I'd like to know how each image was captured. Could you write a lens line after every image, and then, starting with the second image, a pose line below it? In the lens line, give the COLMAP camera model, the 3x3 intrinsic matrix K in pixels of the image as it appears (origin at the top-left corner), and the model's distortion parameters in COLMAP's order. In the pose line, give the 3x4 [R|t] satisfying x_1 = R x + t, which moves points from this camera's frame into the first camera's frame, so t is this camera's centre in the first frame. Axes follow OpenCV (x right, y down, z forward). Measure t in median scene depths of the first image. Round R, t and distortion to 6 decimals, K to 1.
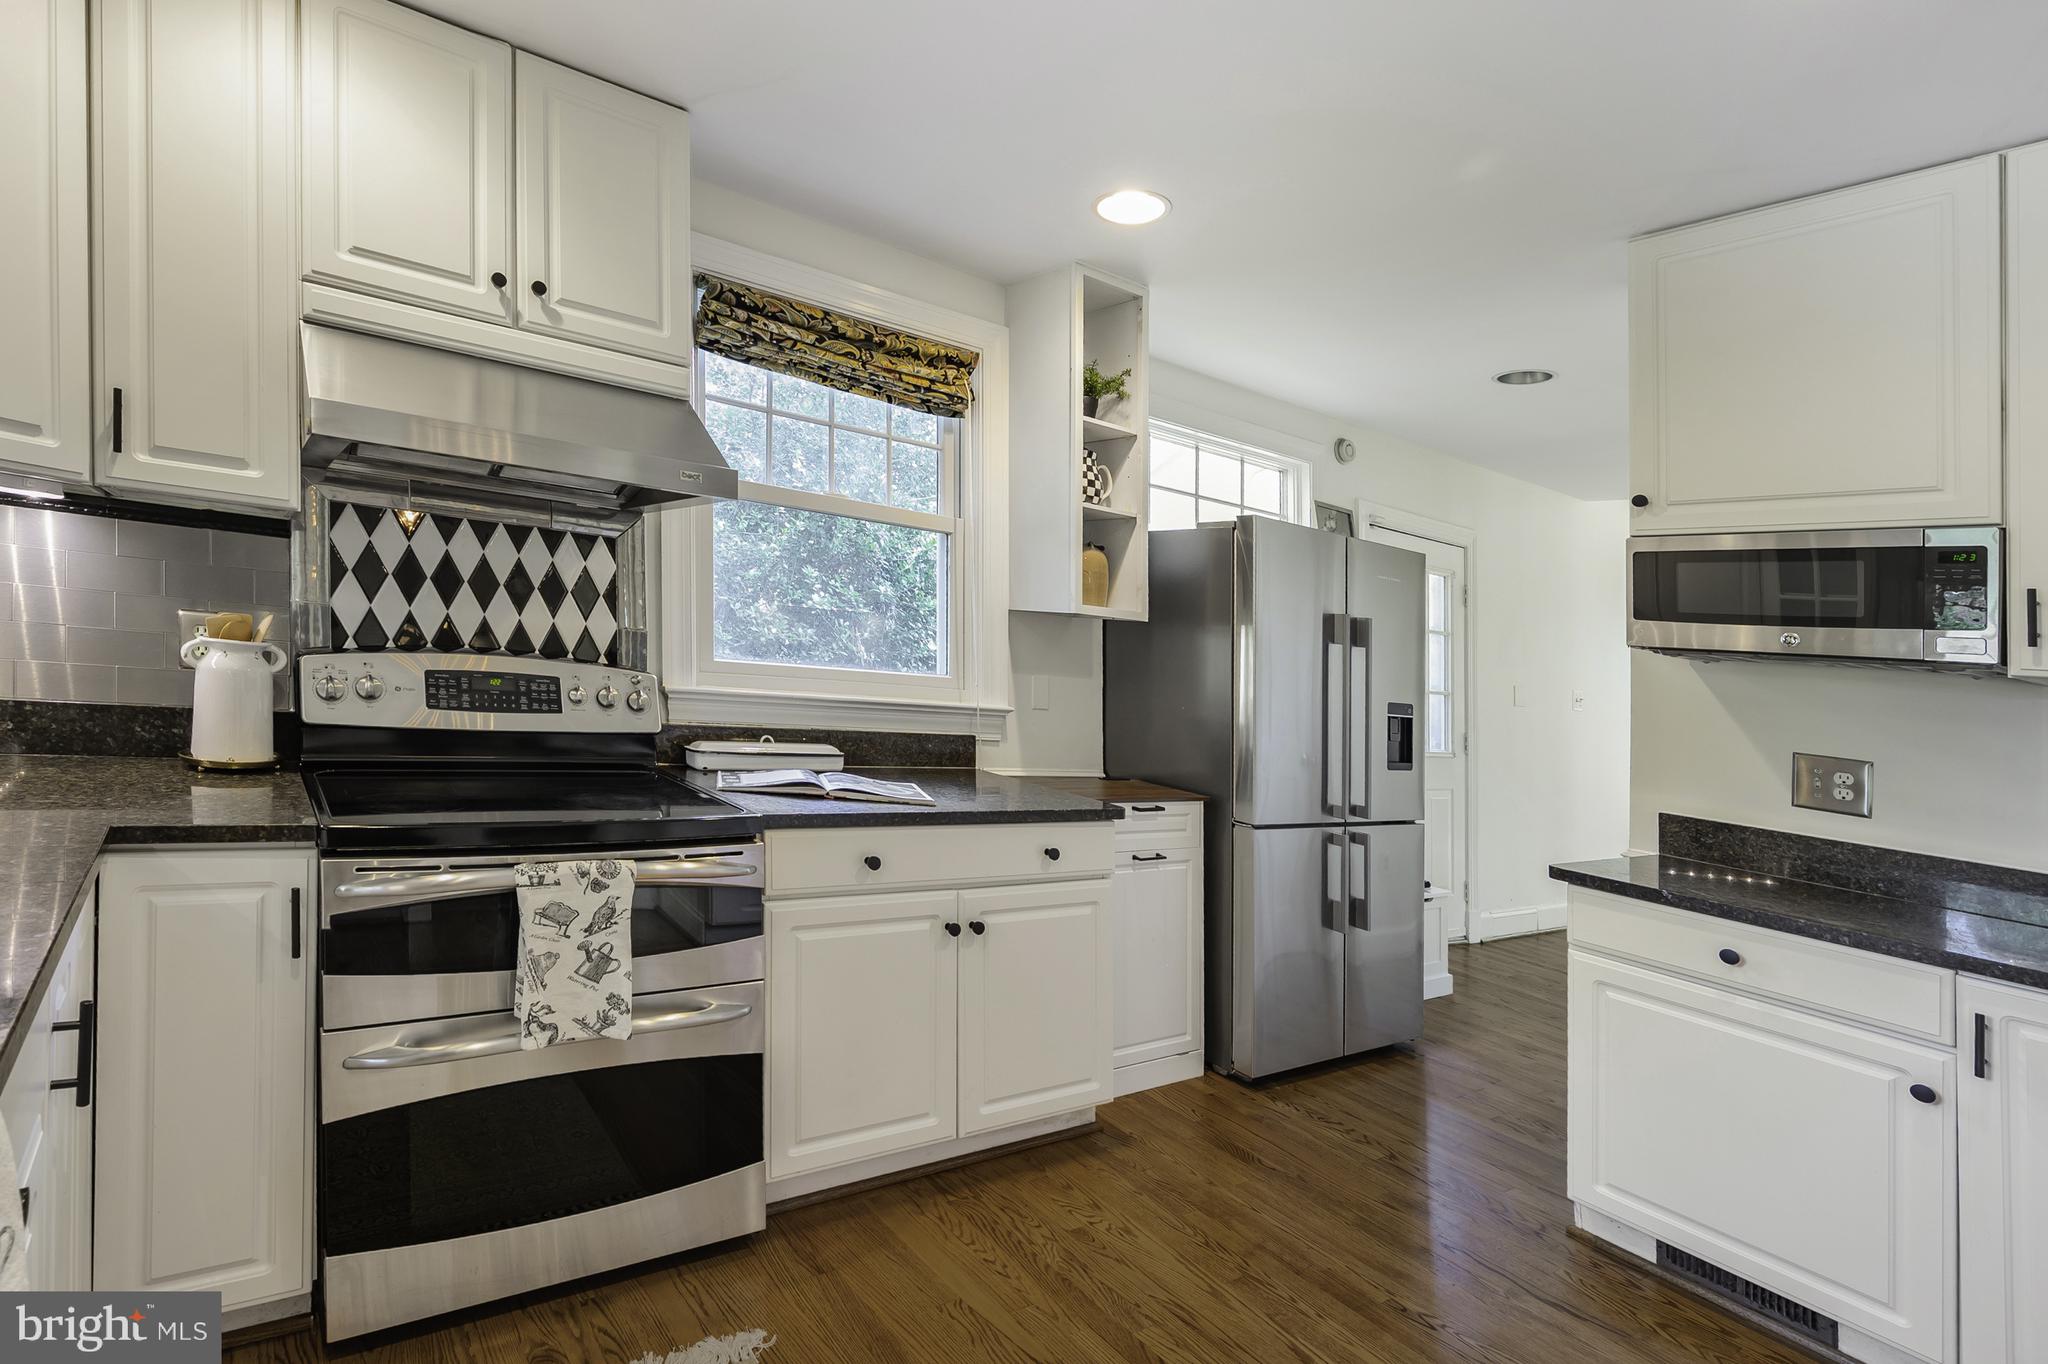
lens RADIAL K [[938.8, 0, 1026.2], [0, 938.8, 675.2], [0, 0, 1]] dist [-0.000369, -0.000424]
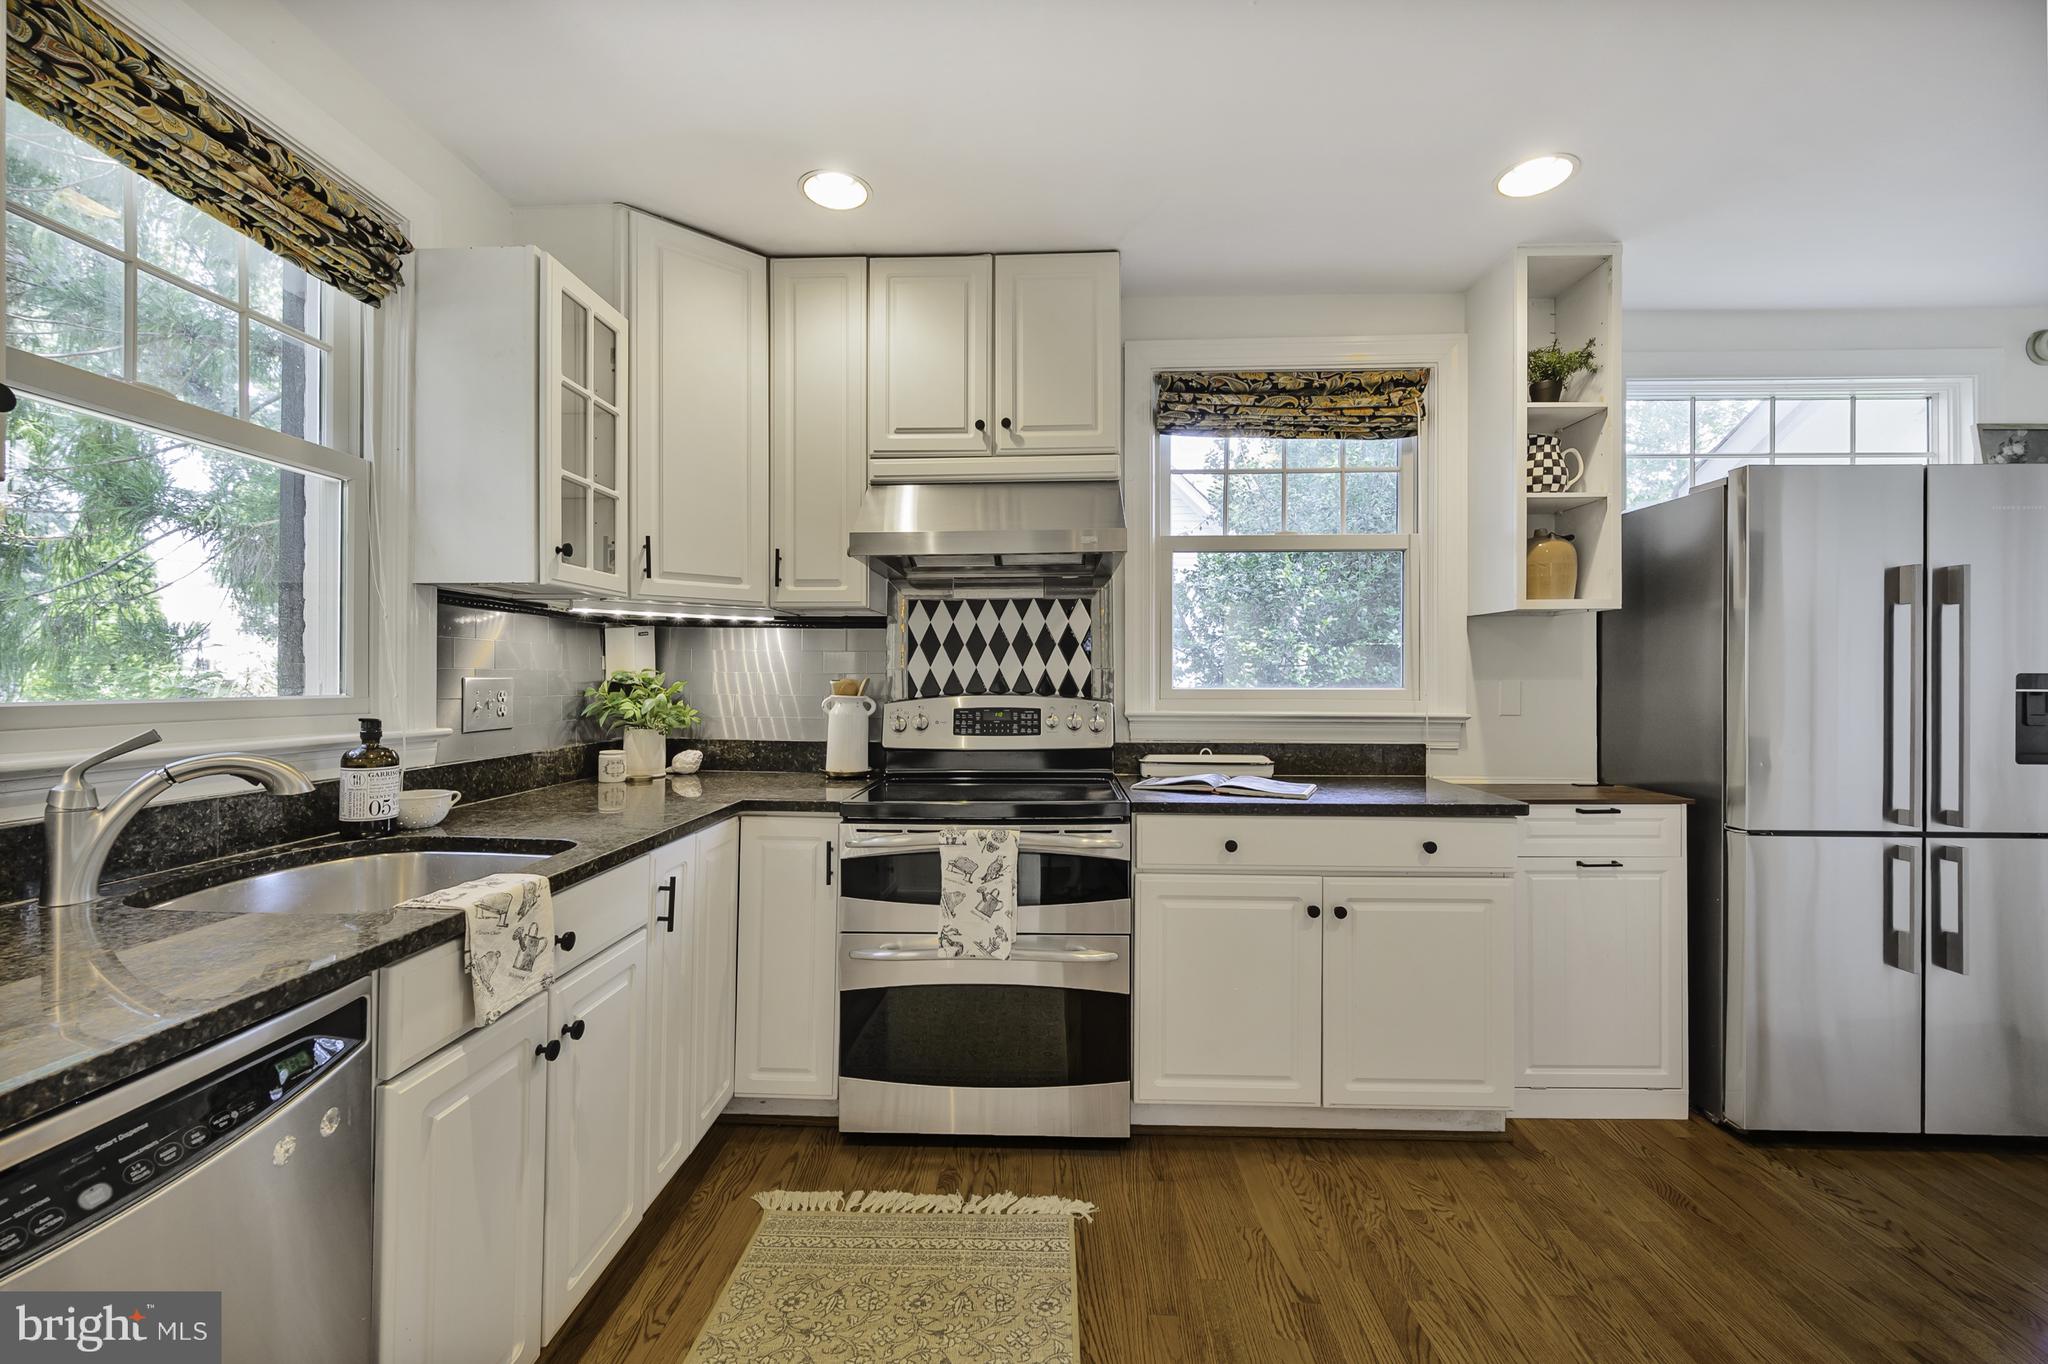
lens RADIAL K [[857.5, 0, 1024.0], [0, 857.5, 682.0], [0, 0, 1]] dist [-0.000290, -0.000205]
pose [[0.816258, -0.084107, -0.571532, 0.151058], [0.063034, 0.996405, -0.056607, 0.027939], [0.574238, 0.010180, 0.818625, 0.001901]]
